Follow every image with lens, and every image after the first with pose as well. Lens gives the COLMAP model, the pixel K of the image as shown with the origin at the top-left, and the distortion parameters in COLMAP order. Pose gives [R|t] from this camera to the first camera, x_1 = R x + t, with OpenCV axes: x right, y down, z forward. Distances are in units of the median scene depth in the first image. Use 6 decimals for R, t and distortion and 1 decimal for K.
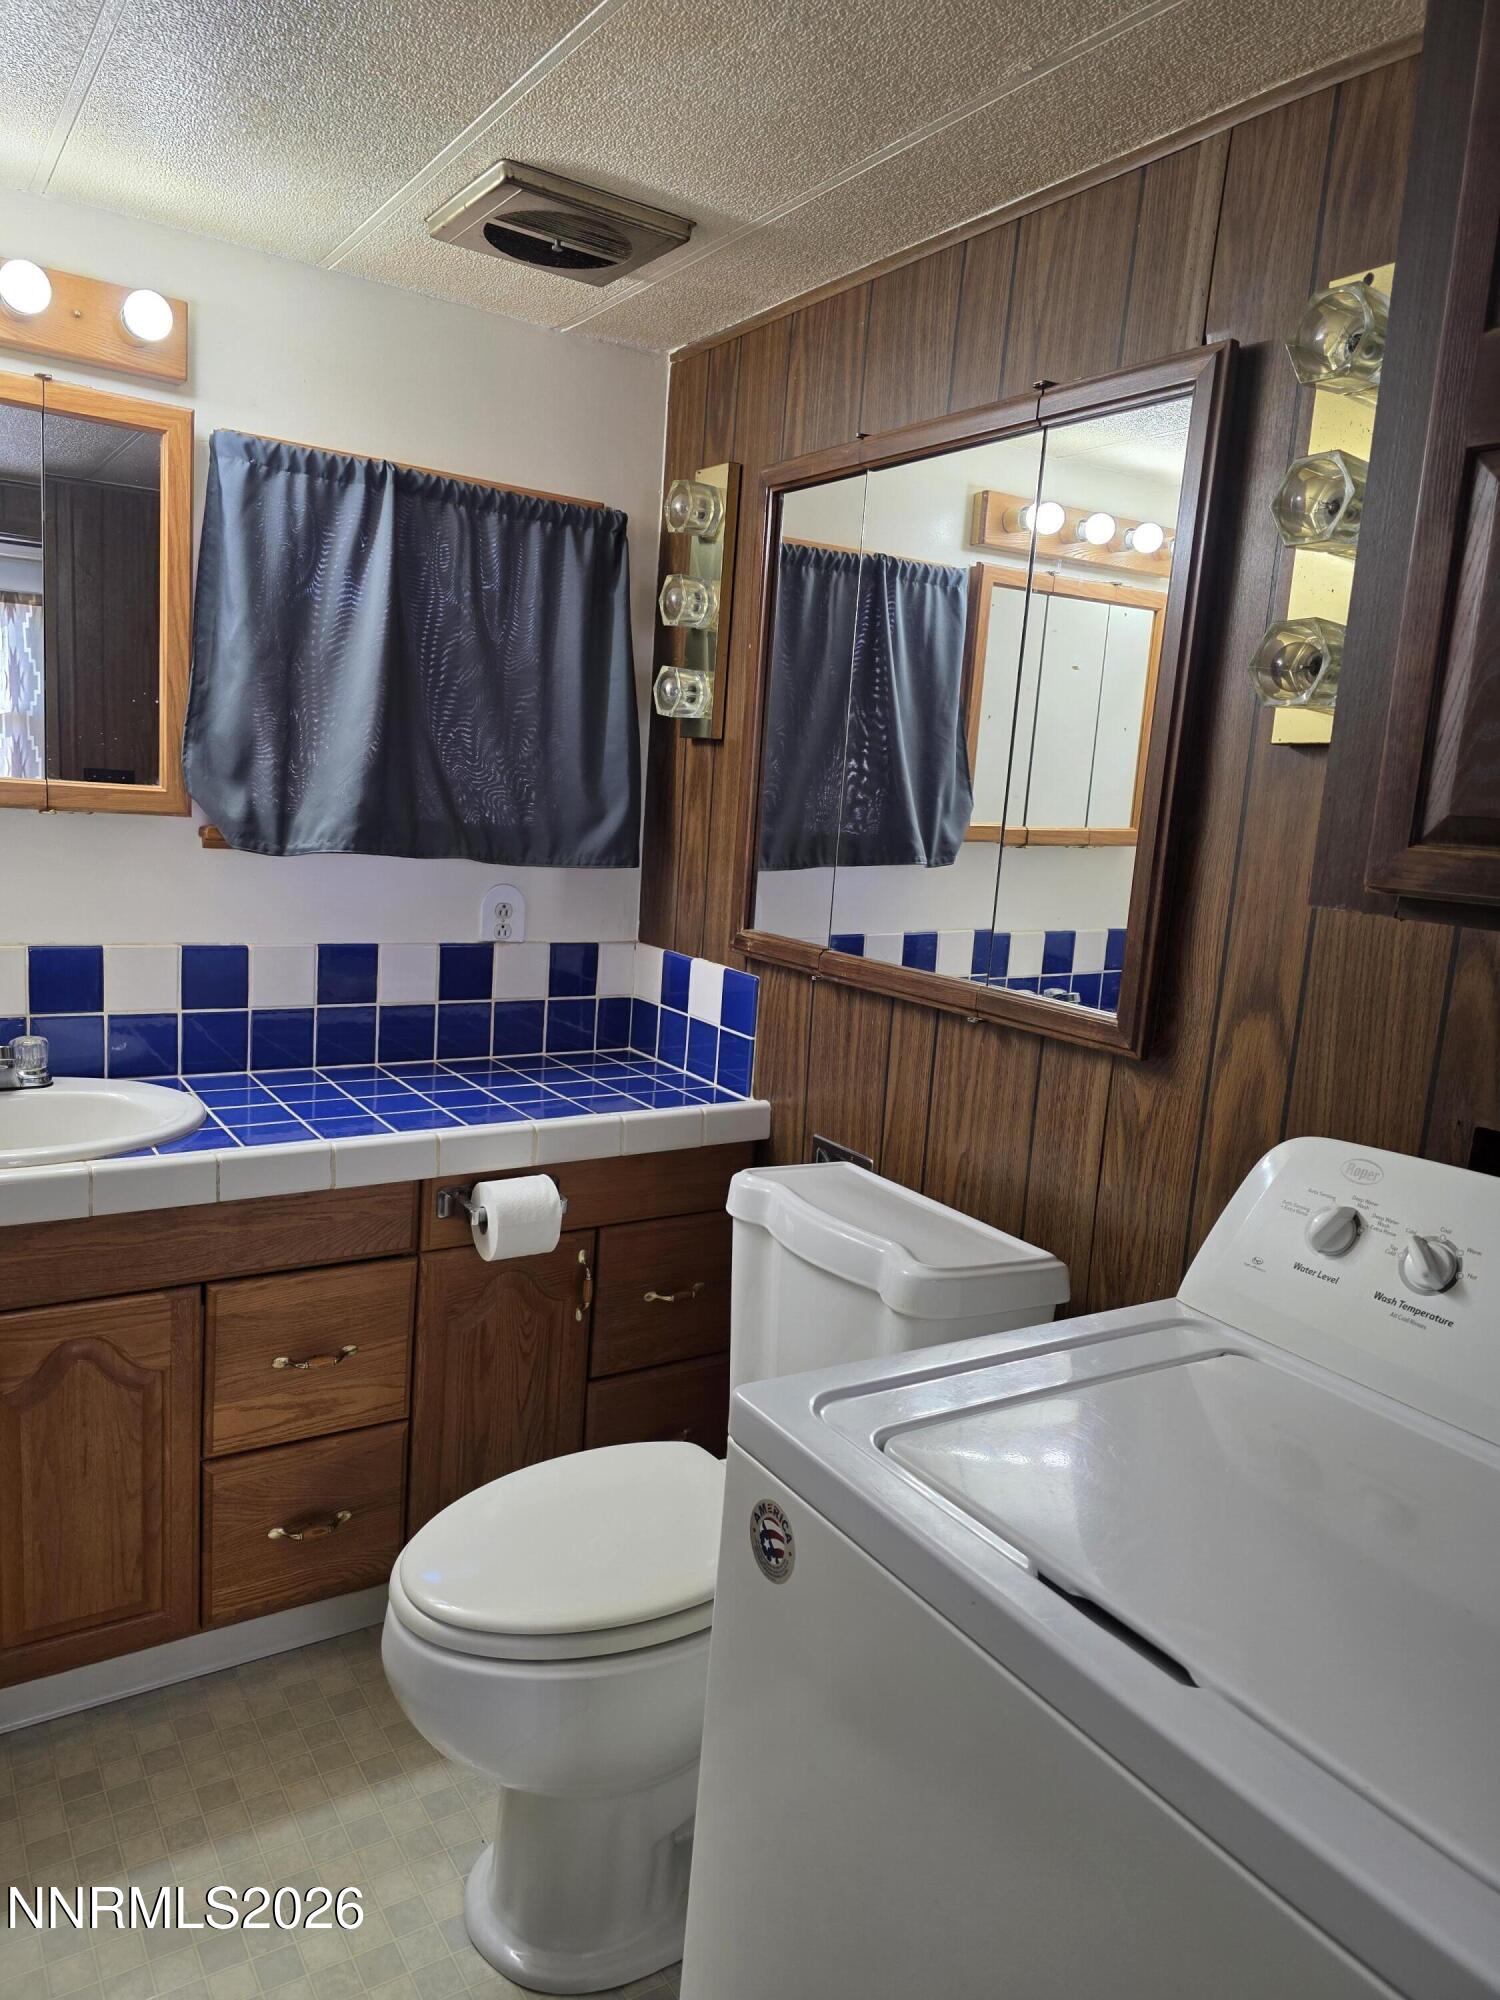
lens RADIAL K [[1343.4, 0, 749.4], [0, 1343.4, 996.4], [0, 0, 1]] dist [0.064629, -0.063009]
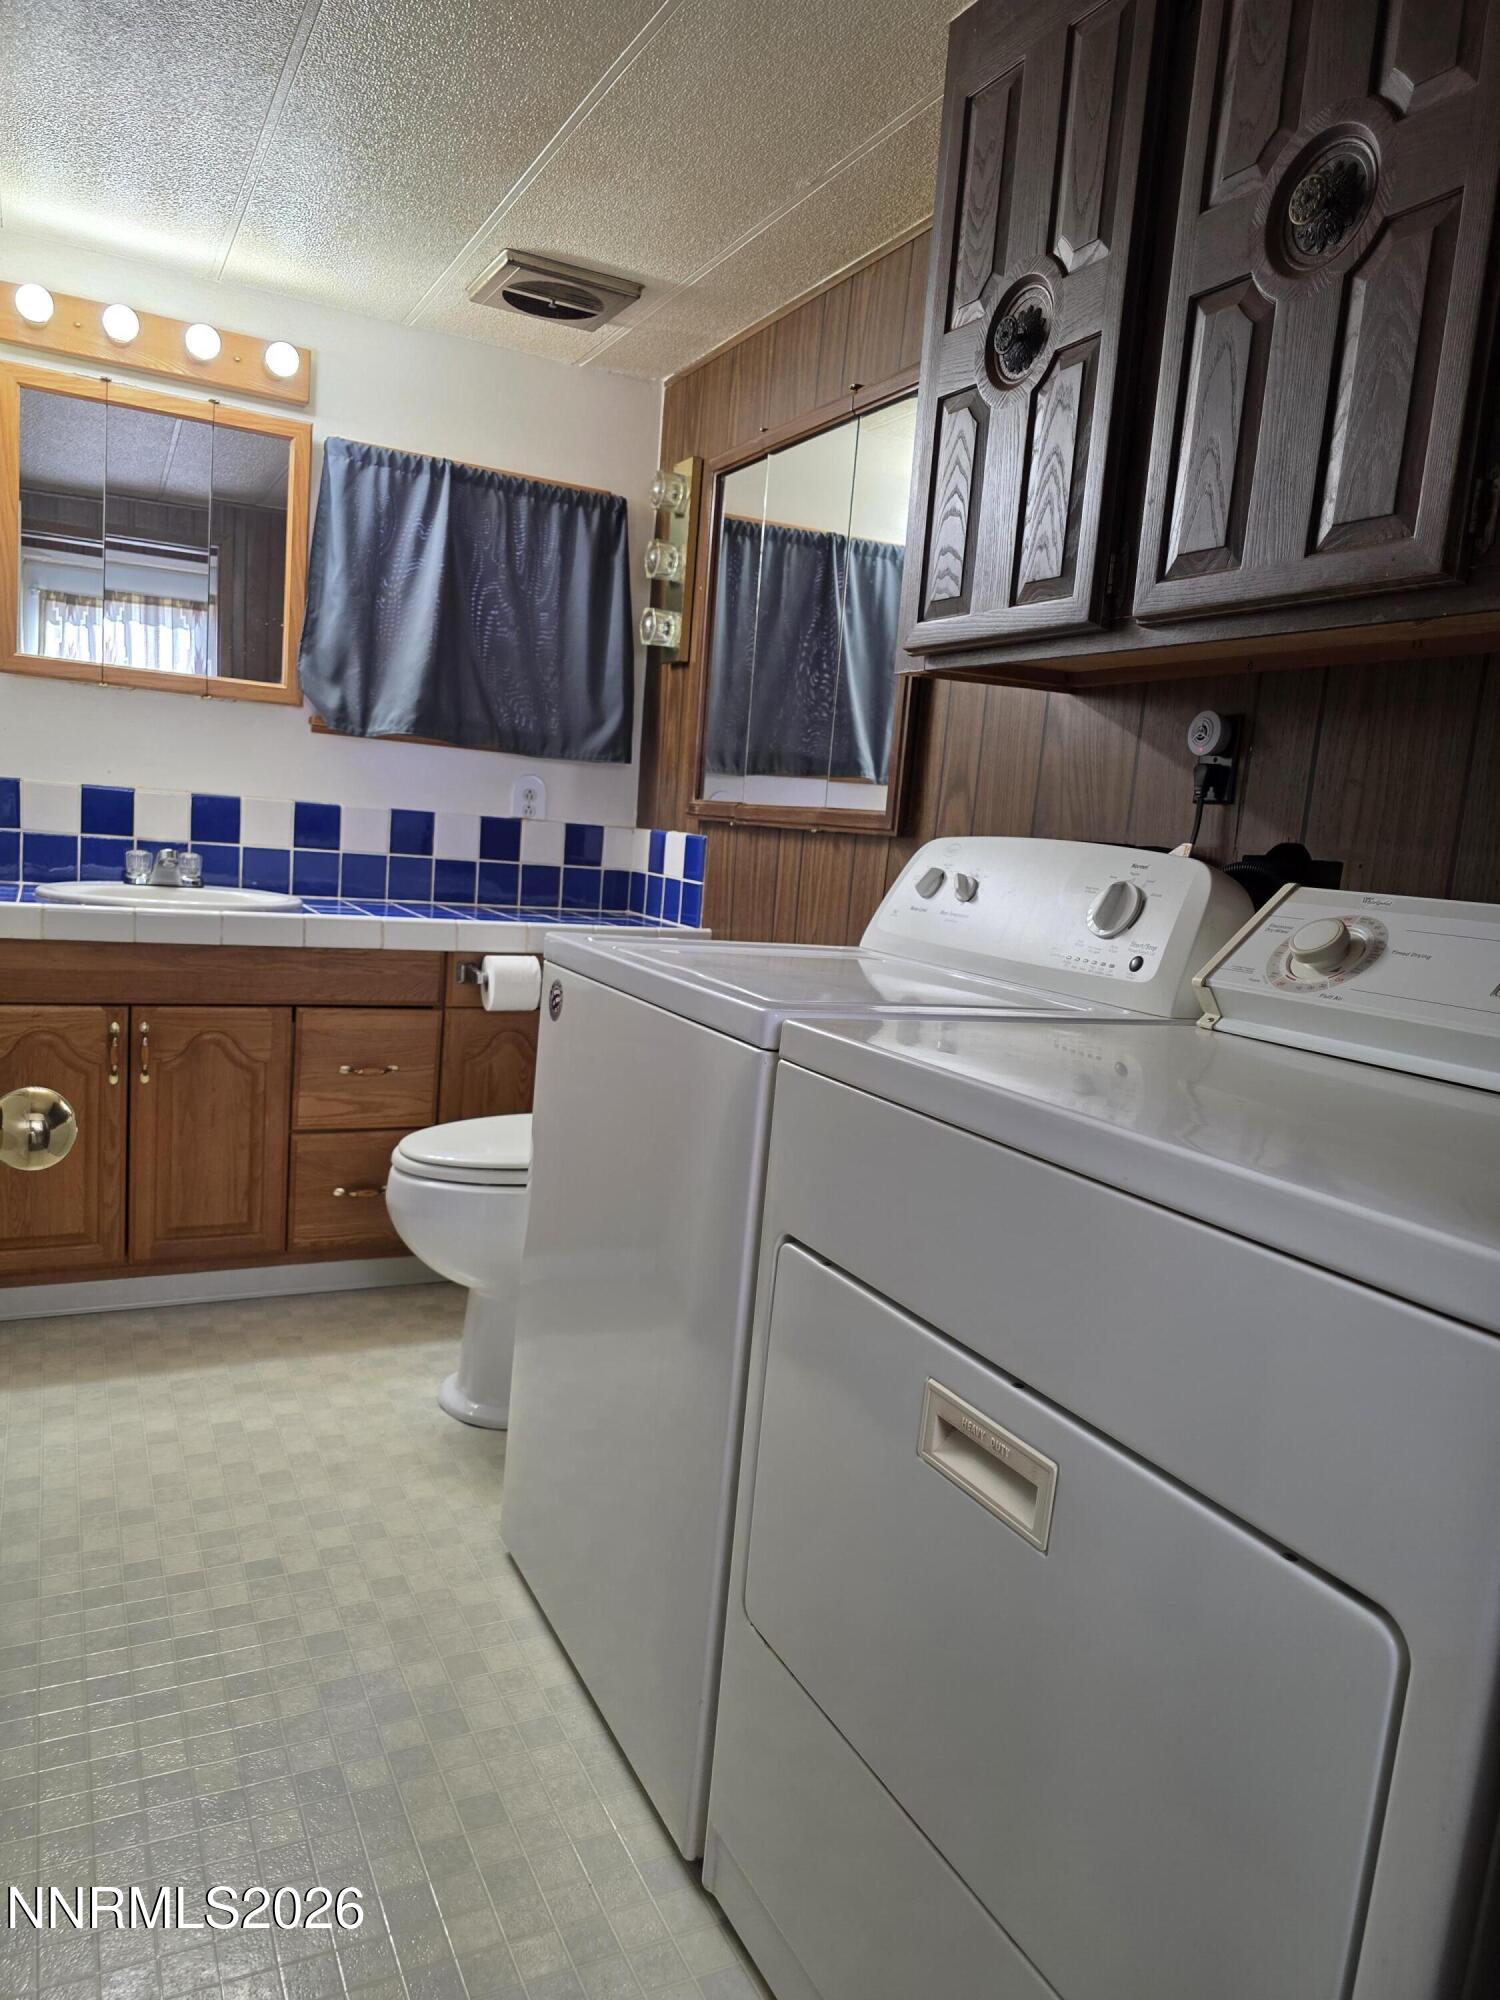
lens RADIAL K [[1343.4, 0, 743.0], [0, 1343.4, 998.7], [0, 0, 1]] dist [0.064629, -0.063009]
pose [[0.993611, 0.025028, -0.110048, 0.221242], [-0.028289, 0.999203, -0.028176, 0.208693], [0.109255, 0.031109, 0.993527, -0.368985]]
